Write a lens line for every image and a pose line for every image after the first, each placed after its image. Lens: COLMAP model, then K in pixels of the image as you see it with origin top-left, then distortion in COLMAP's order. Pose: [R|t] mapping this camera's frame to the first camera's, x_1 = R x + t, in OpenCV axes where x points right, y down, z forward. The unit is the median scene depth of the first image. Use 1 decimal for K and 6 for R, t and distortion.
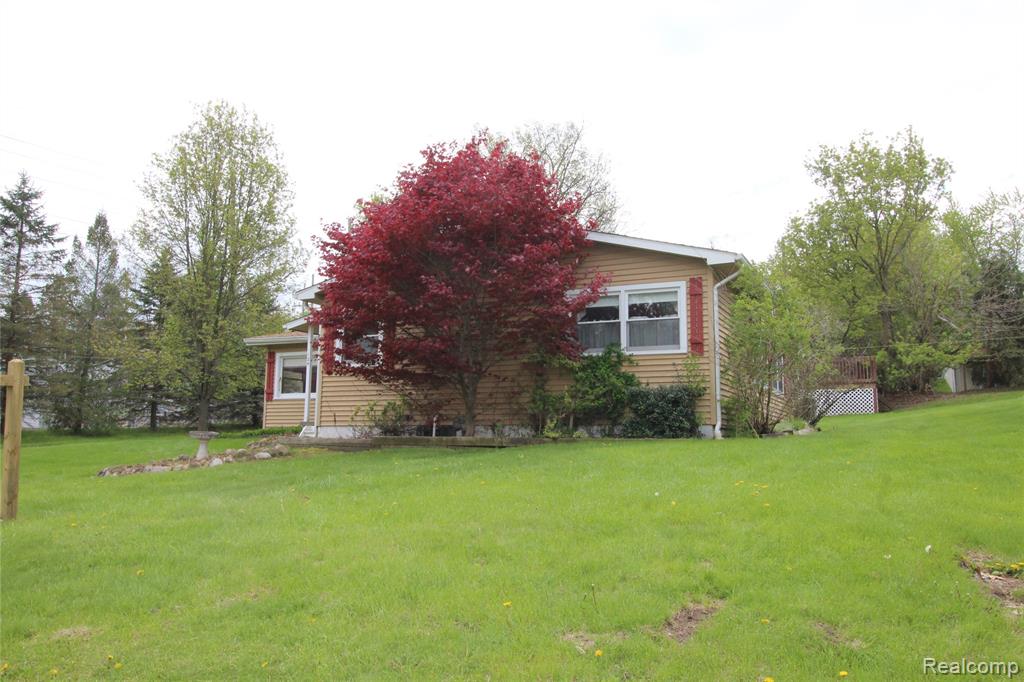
lens RADIAL K [[799.0, 0, 508.4], [0, 799.0, 341.9], [0, 0, 1]] dist [0.035869, -0.014650]
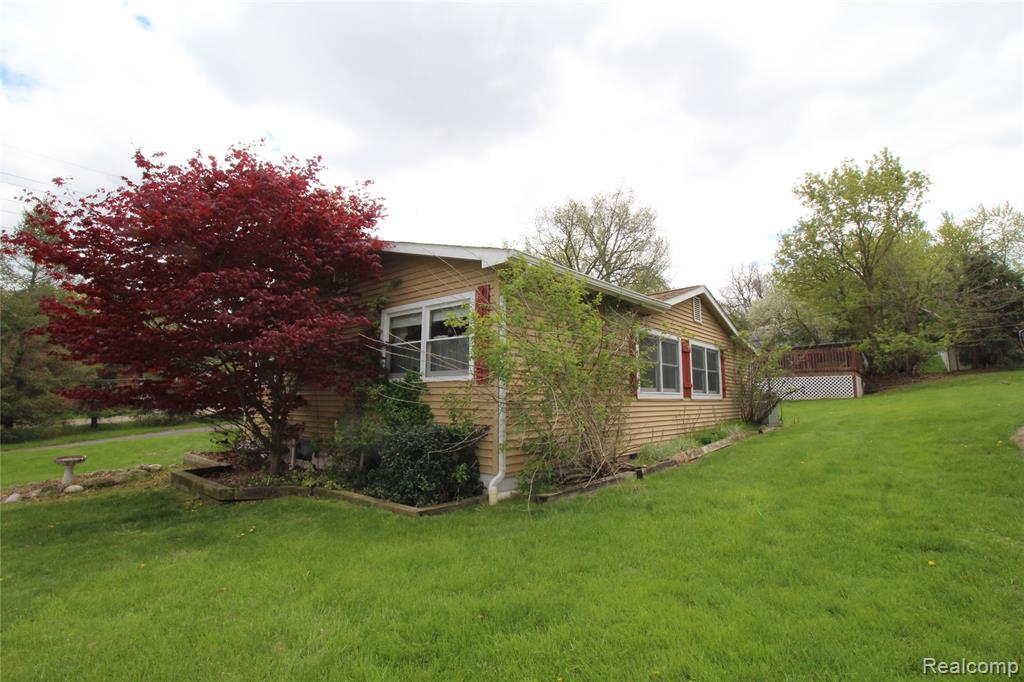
lens RADIAL K [[473.0, 0, 520.1], [0, 473.0, 339.1], [0, 0, 1]] dist [-0.007608, -0.006797]
pose [[0.966571, -0.042423, -0.252865, 0.145412], [0.042479, 0.999084, -0.005238, -0.008501], [0.252855, -0.005679, 0.967487, 0.205956]]
